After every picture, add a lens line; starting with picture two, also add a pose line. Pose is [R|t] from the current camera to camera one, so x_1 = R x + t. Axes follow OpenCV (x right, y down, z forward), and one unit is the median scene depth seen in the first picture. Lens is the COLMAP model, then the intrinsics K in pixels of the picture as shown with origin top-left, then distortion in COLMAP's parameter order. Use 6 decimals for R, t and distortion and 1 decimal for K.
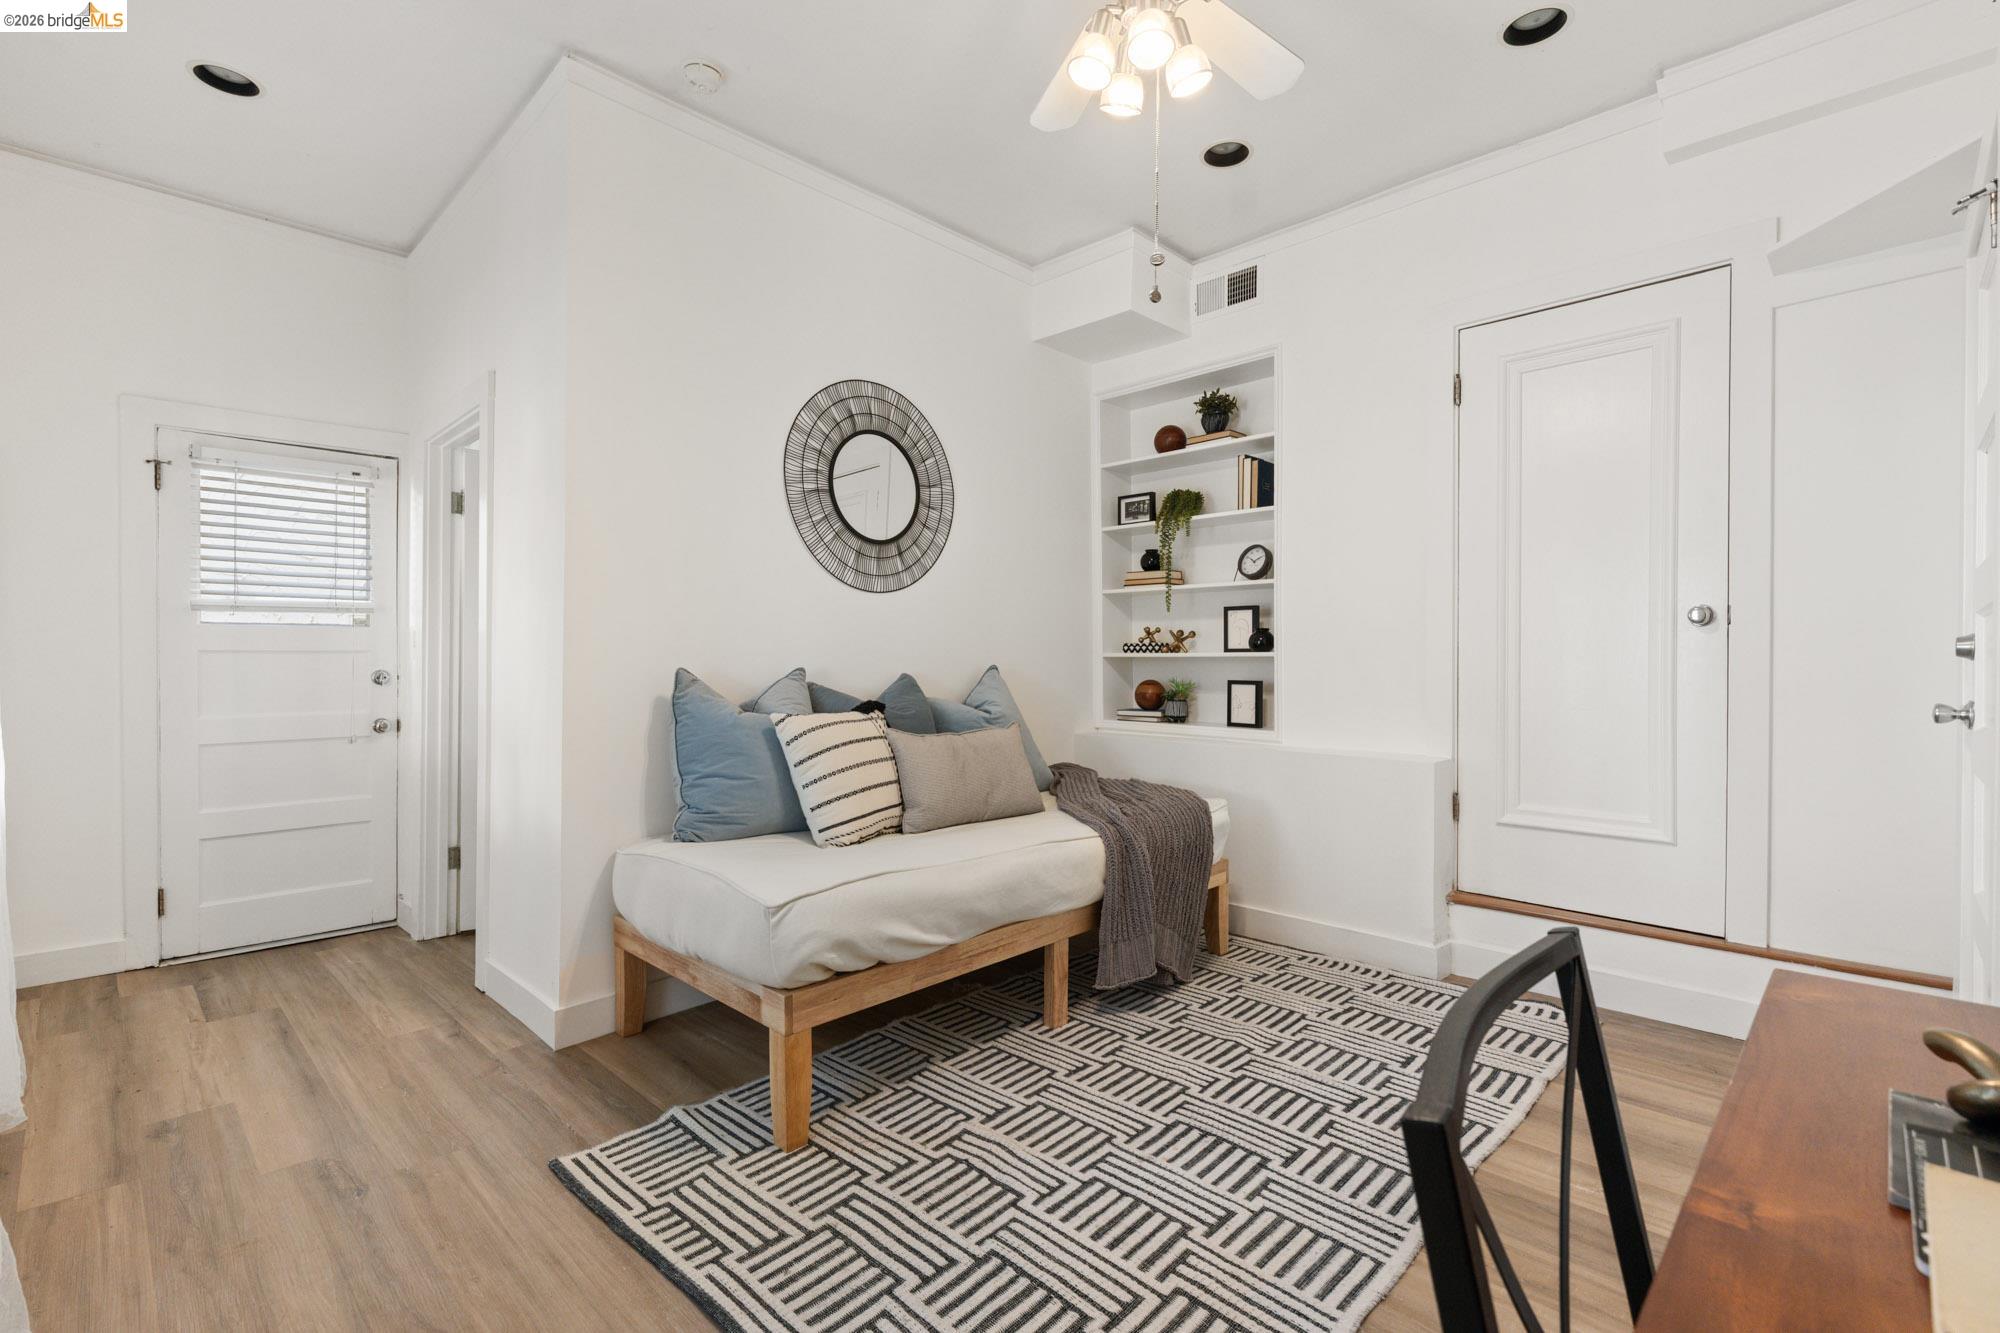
lens RADIAL K [[898.1, 0, 1003.2], [0, 898.1, 661.8], [0, 0, 1]] dist [0.002542, -0.000028]
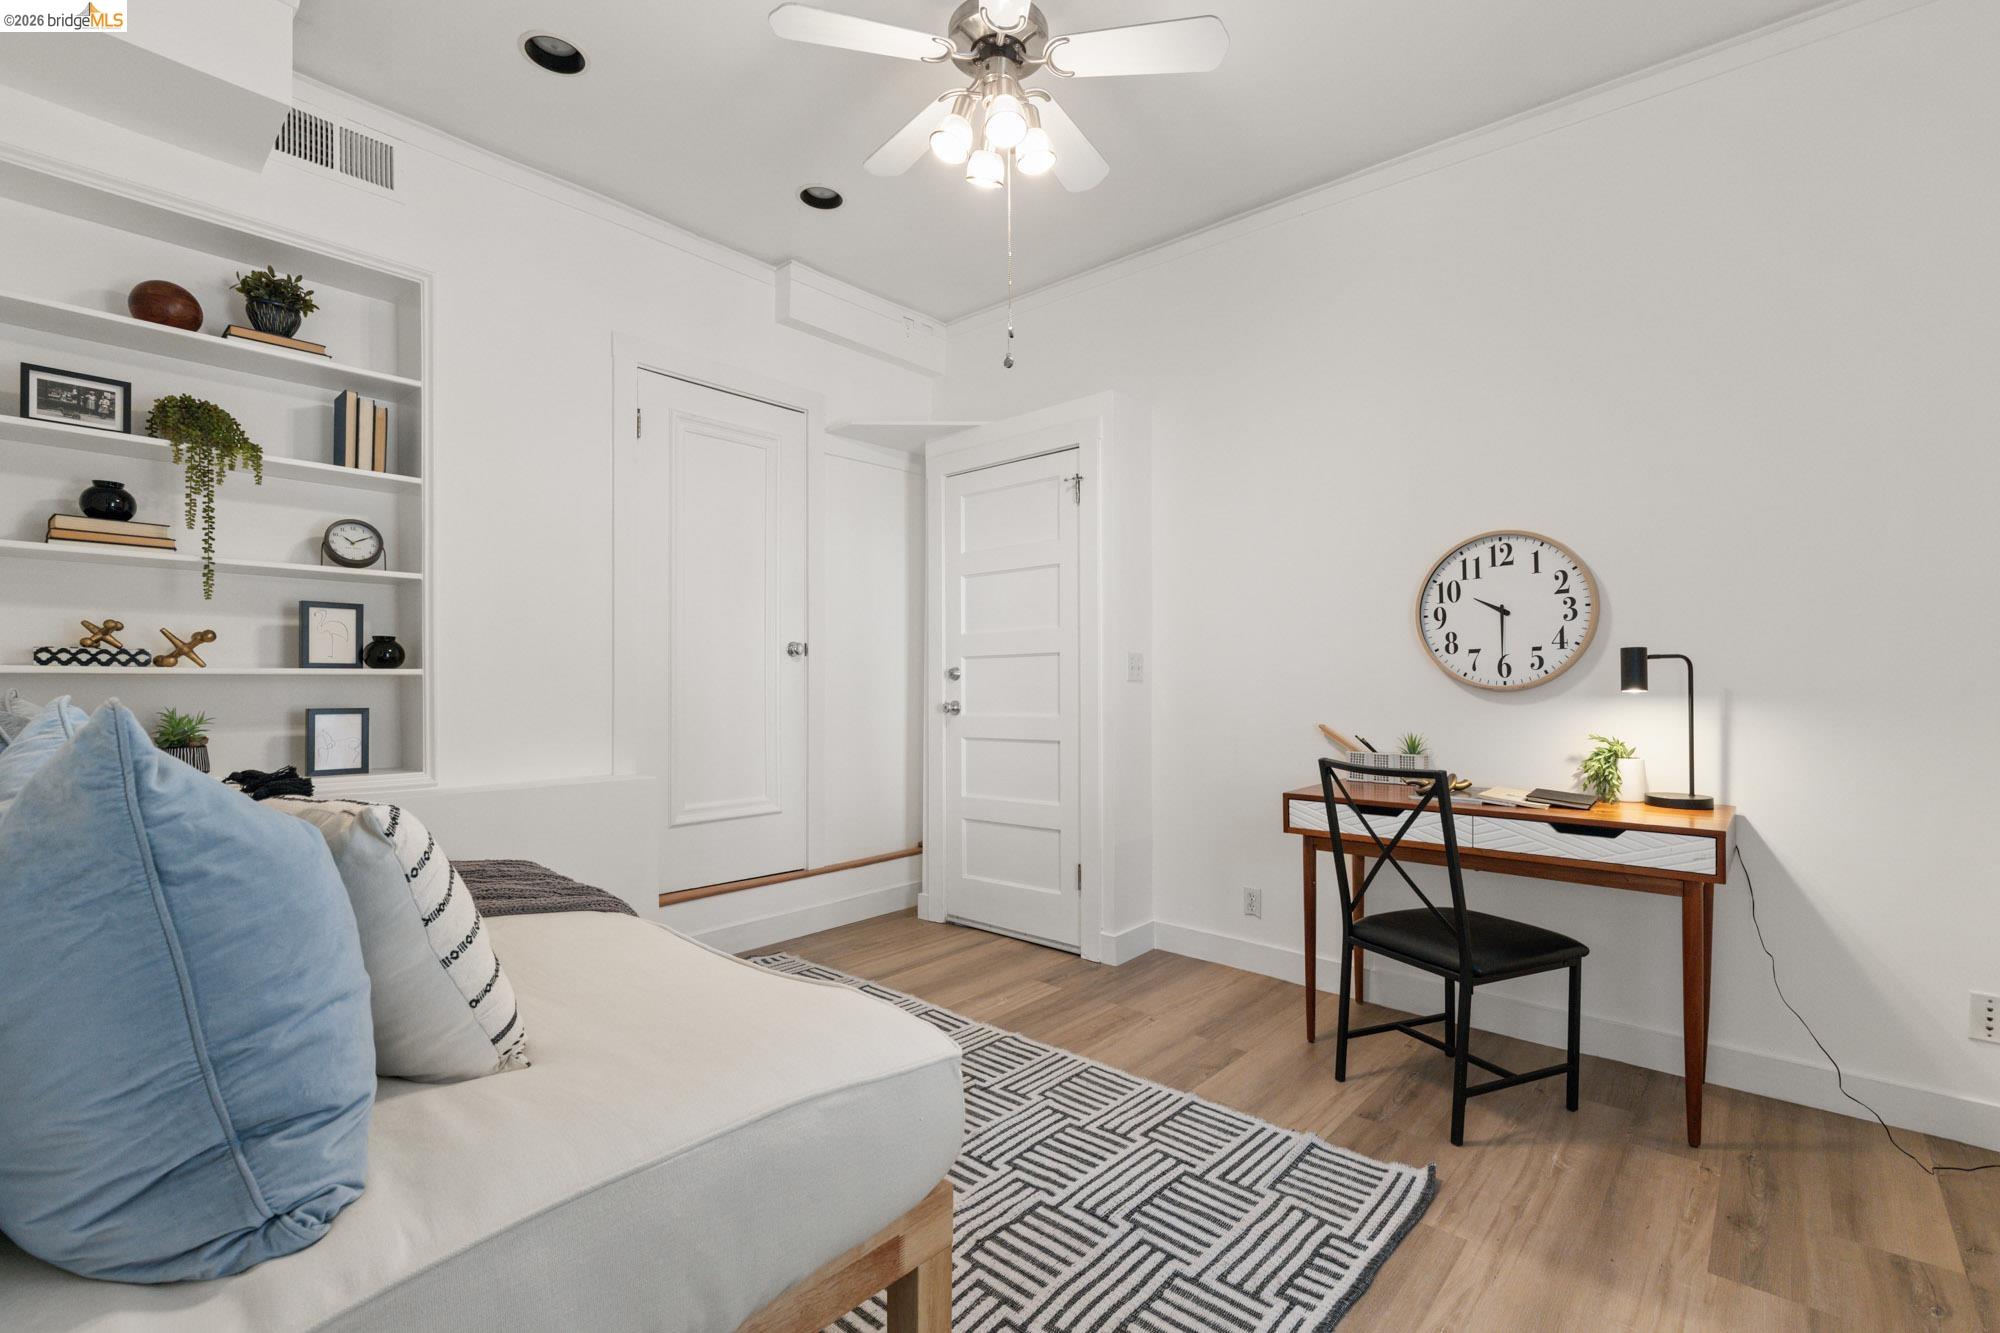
lens RADIAL K [[909.6, 0, 996.3], [0, 909.6, 686.1], [0, 0, 1]] dist [0.001868, 0.000148]
pose [[-0.058840, -0.006379, 0.998247, -0.586235], [-0.001077, 0.999979, 0.006327, -0.002223], [-0.998267, -0.000703, -0.058846, 0.643796]]
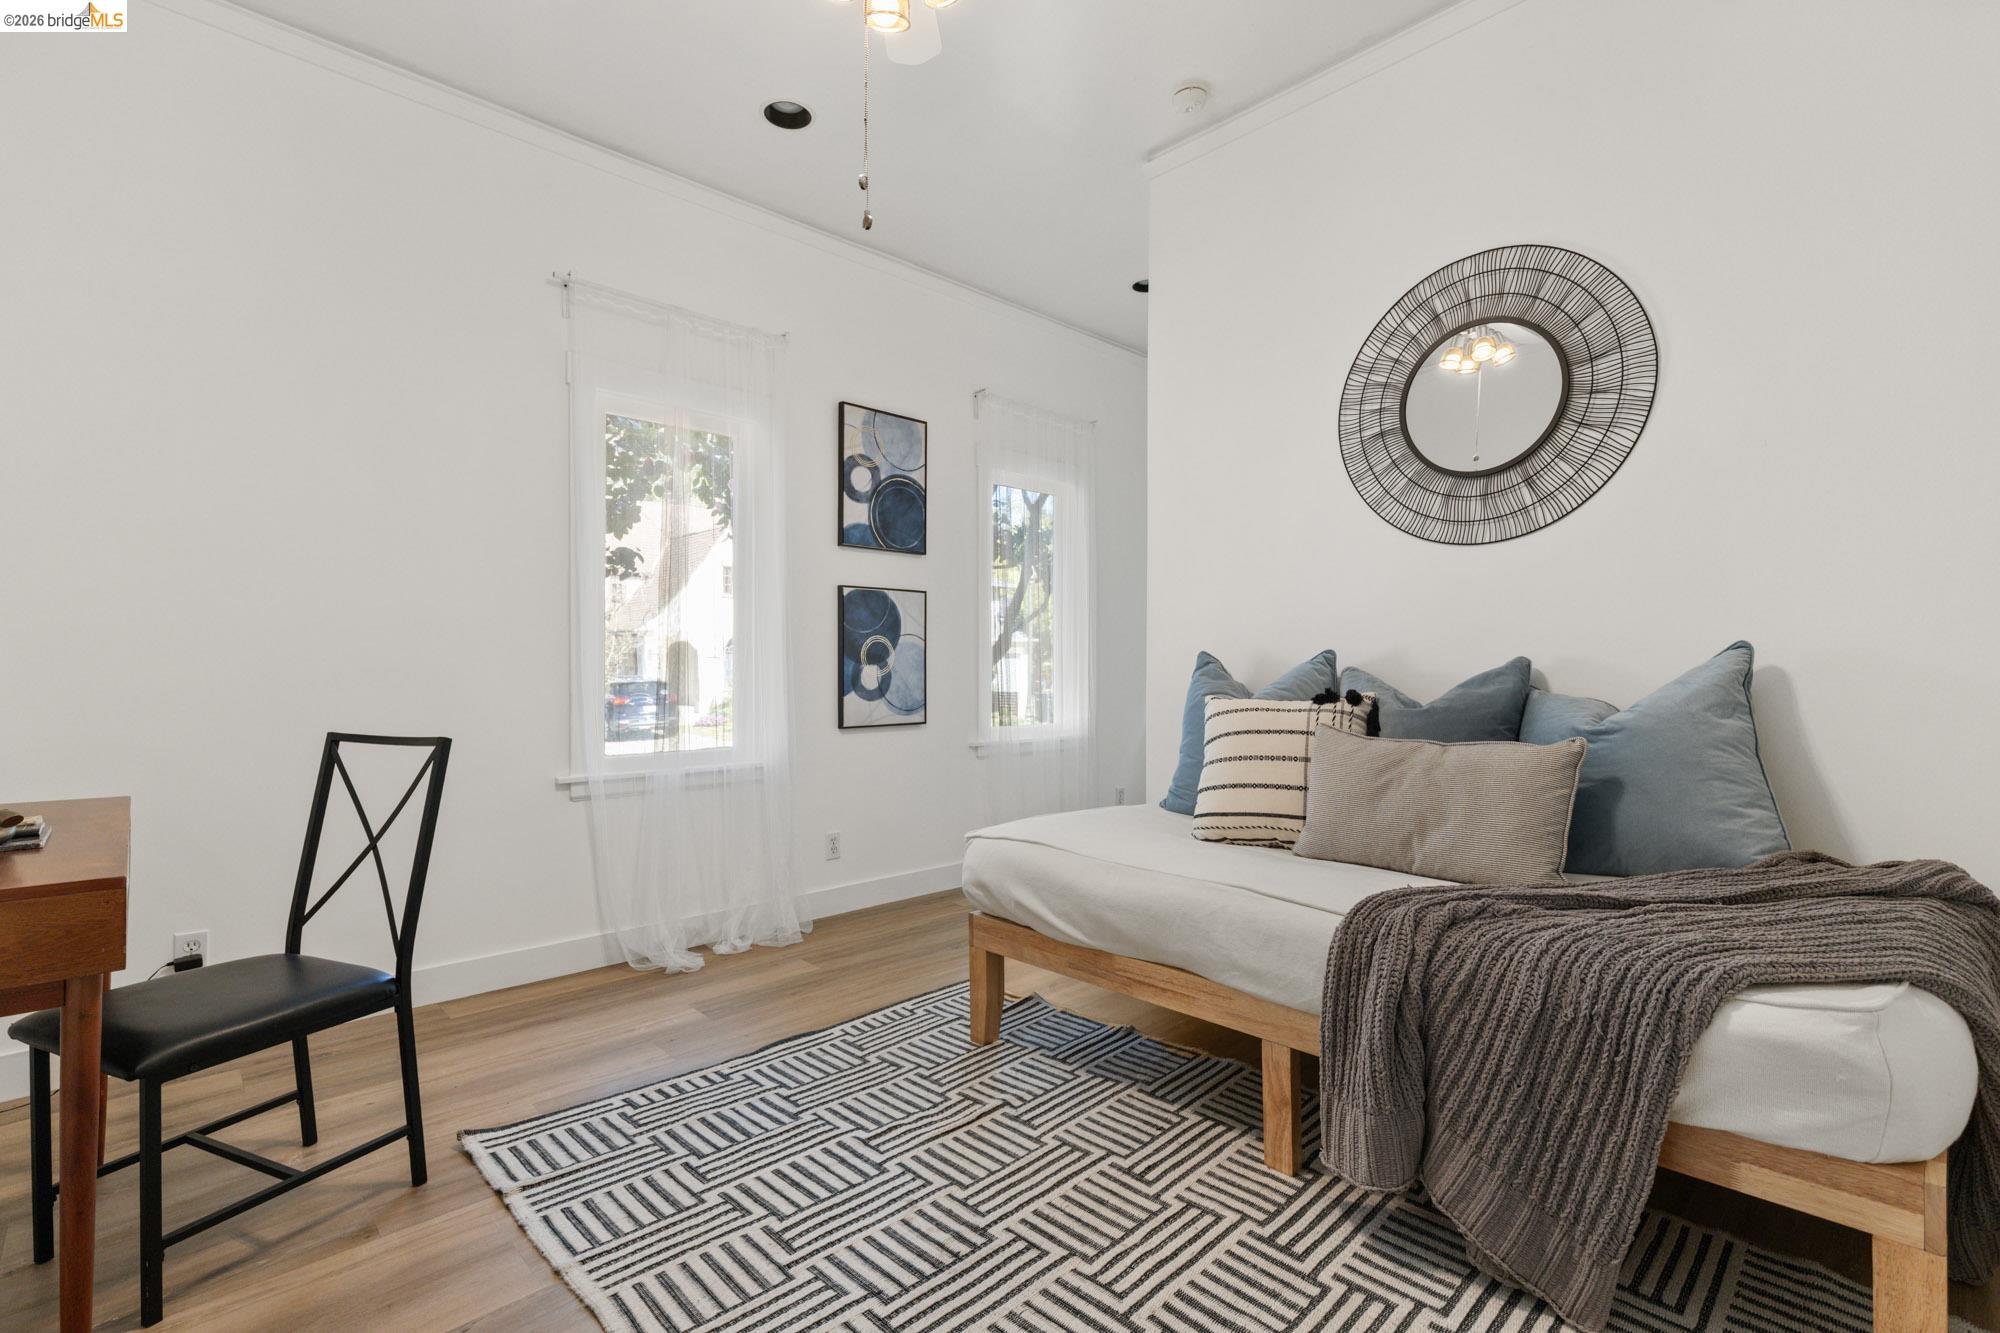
lens RADIAL K [[898.1, 0, 1003.2], [0, 898.1, 661.8], [0, 0, 1]] dist [0.002542, -0.000028]
pose [[-0.022857, -0.002042, -0.999737, 0.634723], [0.002887, 0.999994, -0.002108, 0.018960], [0.999735, -0.002935, -0.022851, 0.686297]]
